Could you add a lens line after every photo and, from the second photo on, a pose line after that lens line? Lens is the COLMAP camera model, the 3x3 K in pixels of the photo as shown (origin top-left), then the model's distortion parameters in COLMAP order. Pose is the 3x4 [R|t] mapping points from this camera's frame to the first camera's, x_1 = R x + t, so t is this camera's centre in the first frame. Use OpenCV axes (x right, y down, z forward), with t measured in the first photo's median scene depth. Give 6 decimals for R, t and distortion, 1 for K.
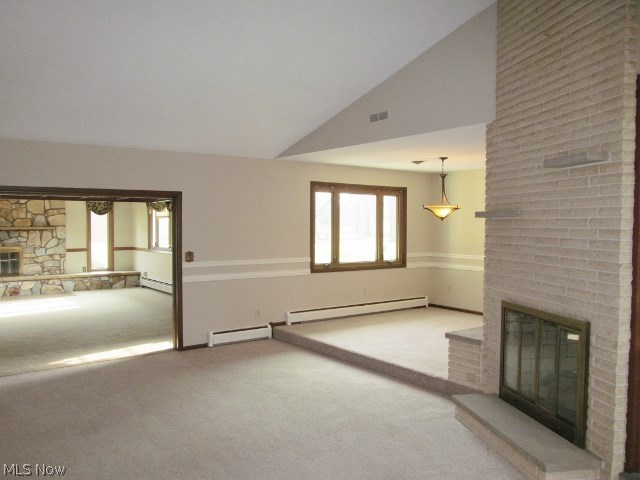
lens RADIAL K [[535.4, 0, 314.9], [0, 535.4, 236.6], [0, 0, 1]] dist [-0.044446, 0.018520]
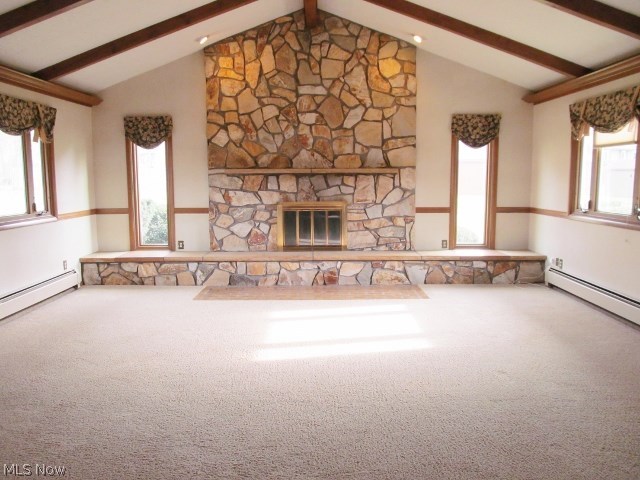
lens RADIAL K [[535.4, 0, 322.0], [0, 535.4, 235.6], [0, 0, 1]] dist [-0.044446, 0.018520]
pose [[0.804266, 0.064144, -0.590798, -0.210504], [-0.014252, 0.995954, 0.088731, 0.003602], [0.594099, -0.062943, 0.801925, 0.482955]]
